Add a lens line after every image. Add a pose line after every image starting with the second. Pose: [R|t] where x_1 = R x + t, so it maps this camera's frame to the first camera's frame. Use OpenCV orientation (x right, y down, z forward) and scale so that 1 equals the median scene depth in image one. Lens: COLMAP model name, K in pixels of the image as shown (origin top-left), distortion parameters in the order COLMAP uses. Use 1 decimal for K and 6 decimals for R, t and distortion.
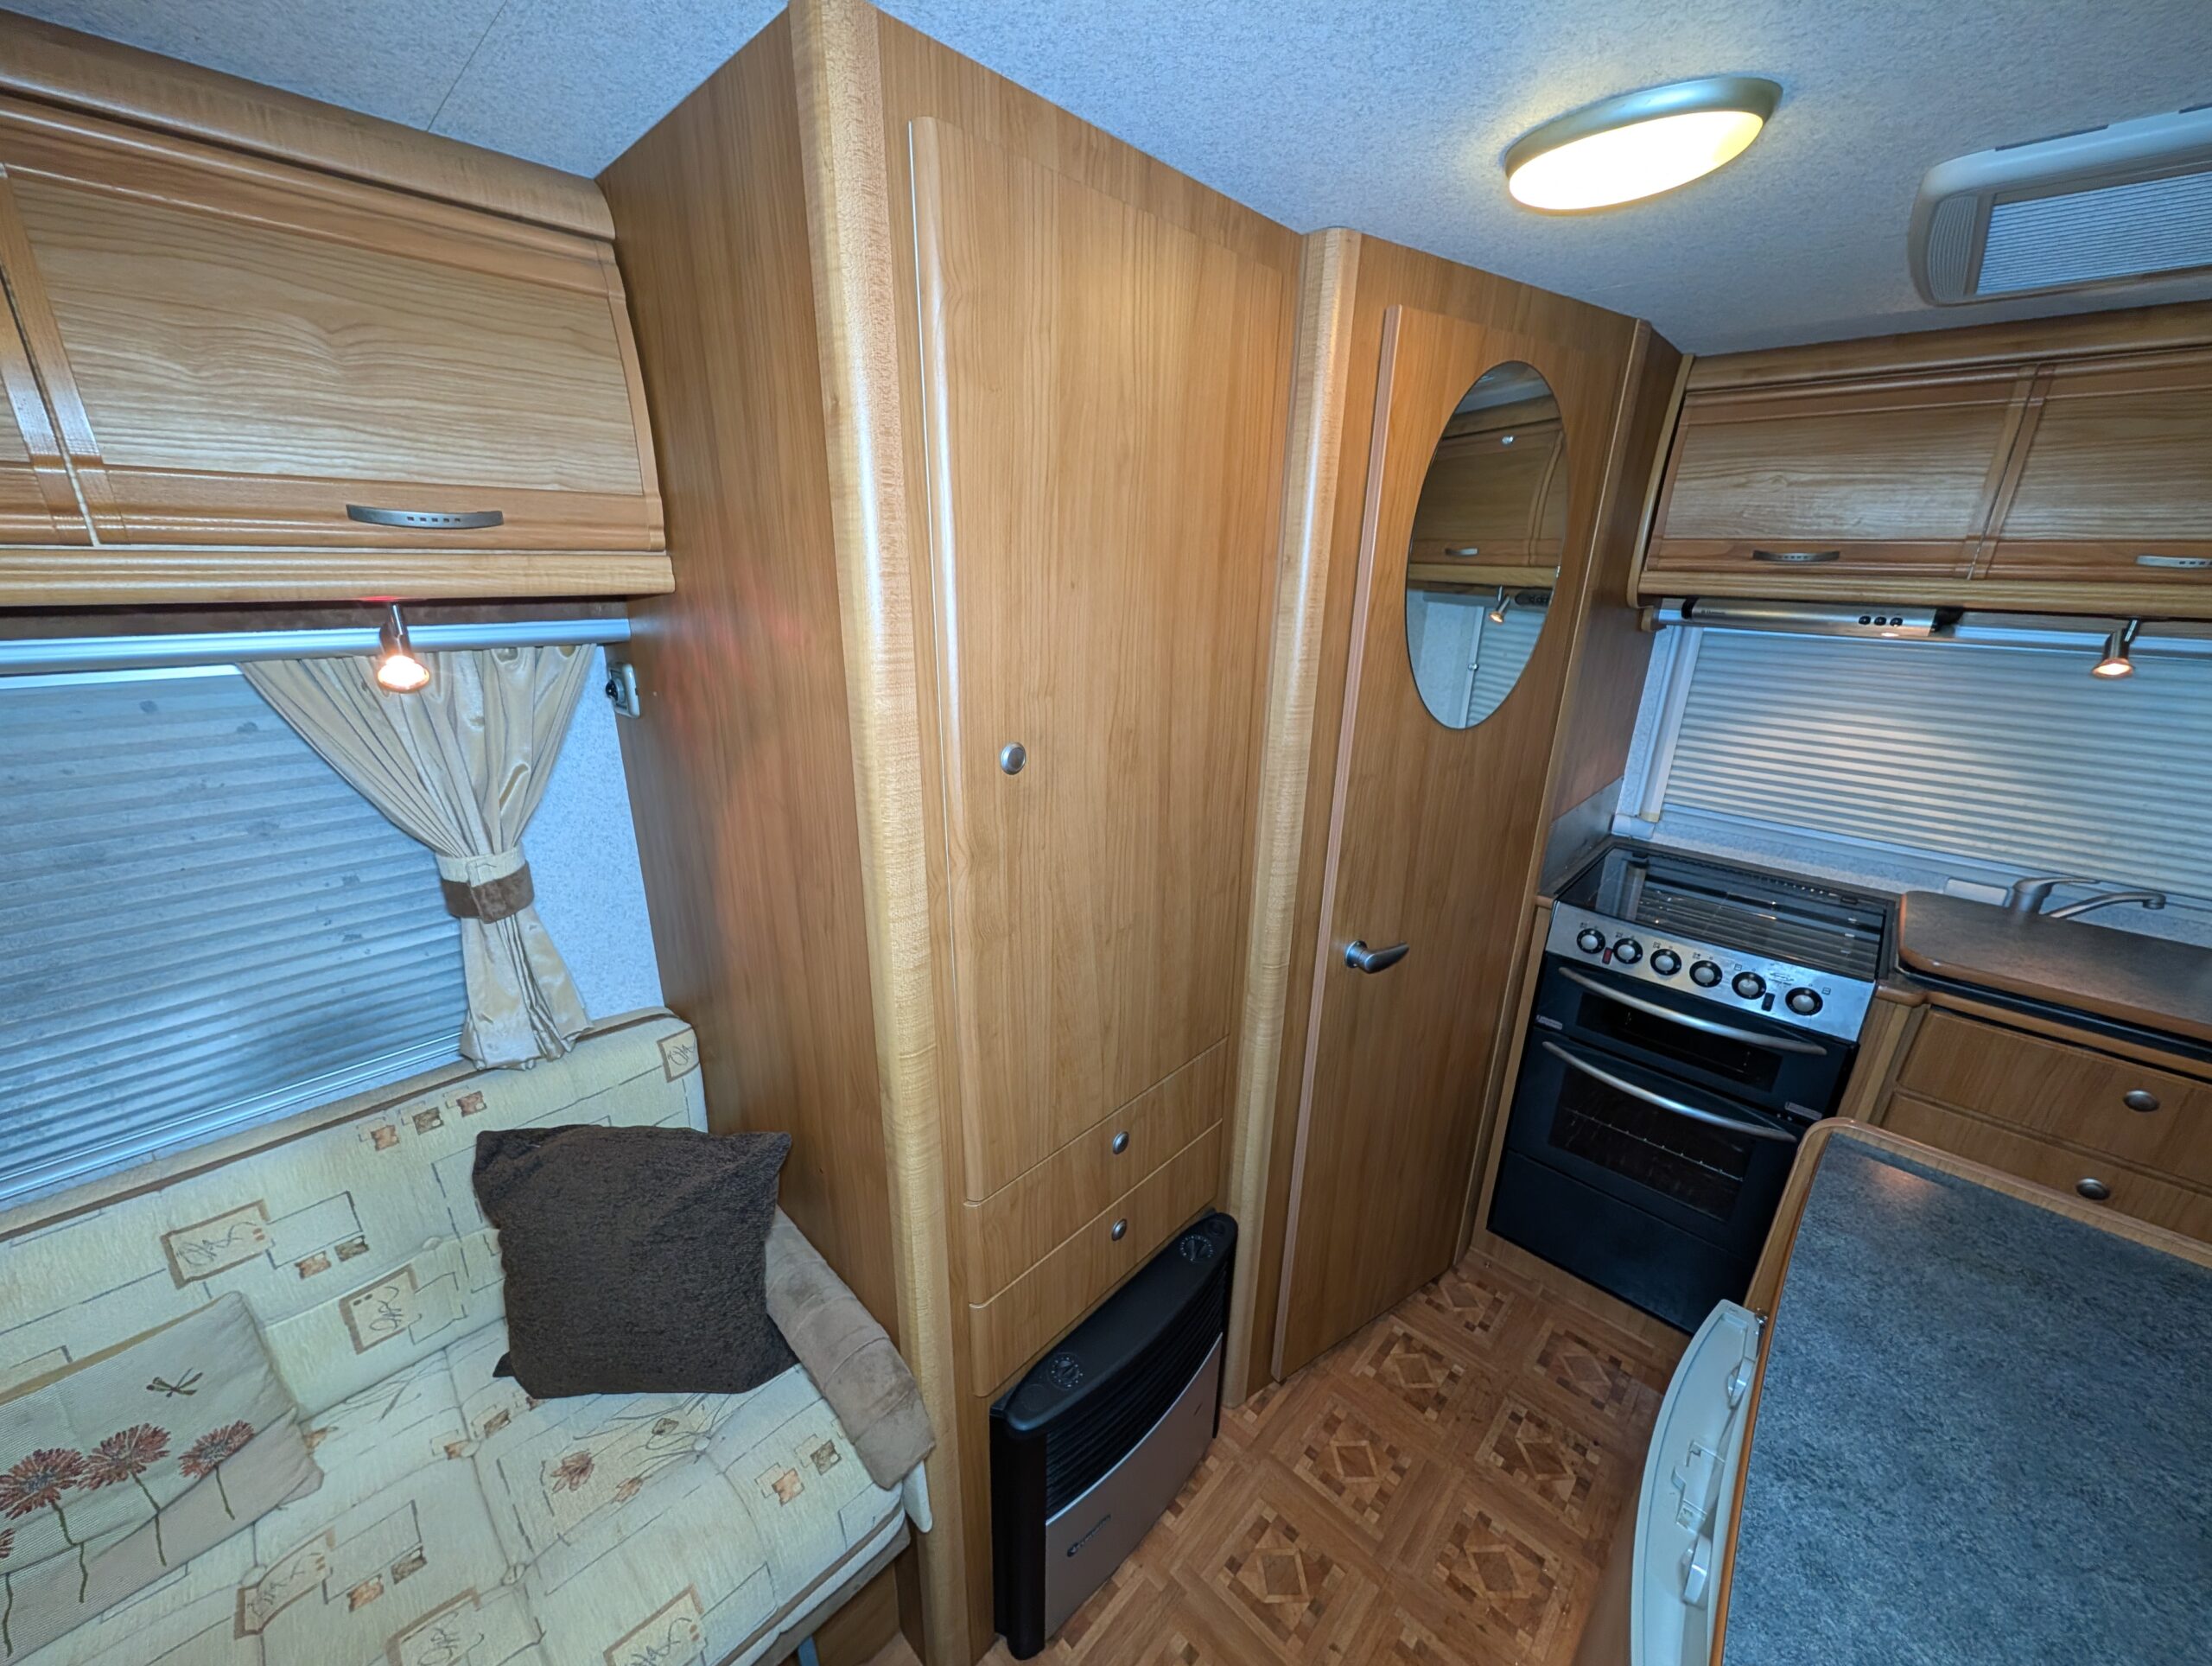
lens RADIAL K [[827.4, 0, 1105.1], [0, 827.4, 835.1], [0, 0, 1]] dist [-0.002750, 0.000021]
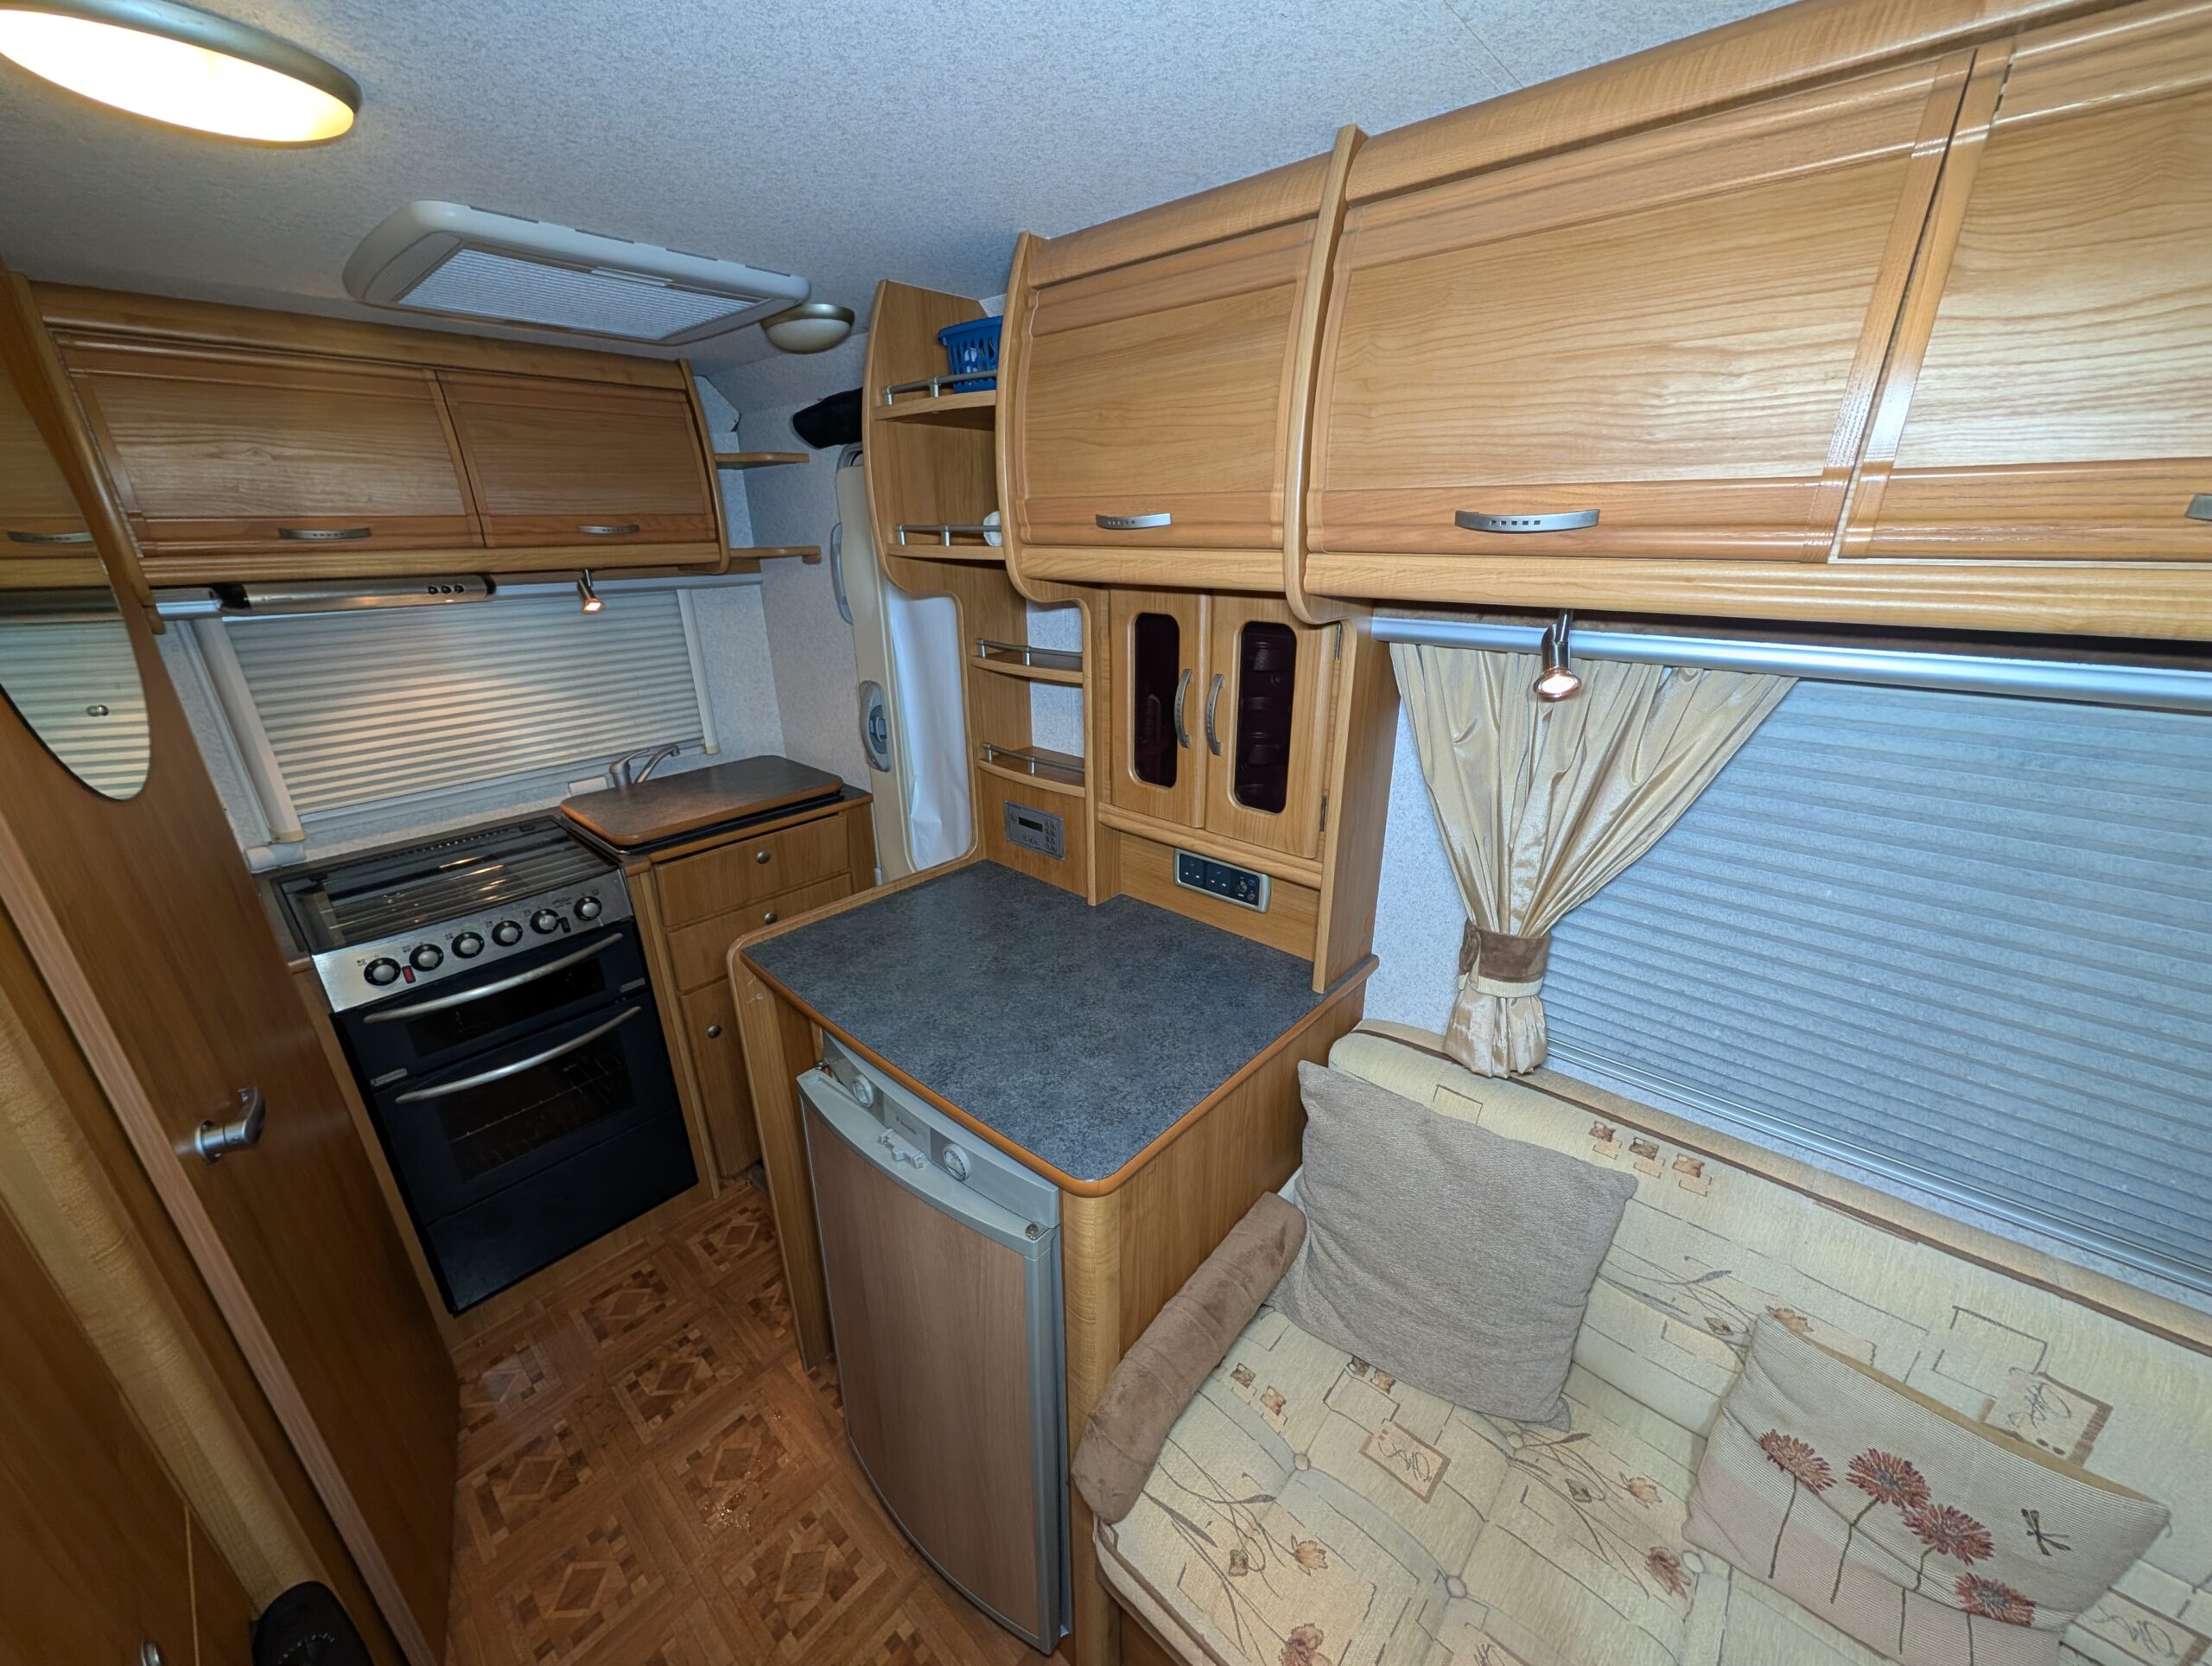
lens RADIAL K [[827.4, 0, 1105.1], [0, 827.4, 835.1], [0, 0, 1]] dist [-0.002750, 0.000021]
pose [[-0.029676, -0.372111, 0.927714, -0.227251], [0.330589, 0.872237, 0.360434, -0.069508], [-0.943308, 0.317388, 0.097132, 0.137893]]
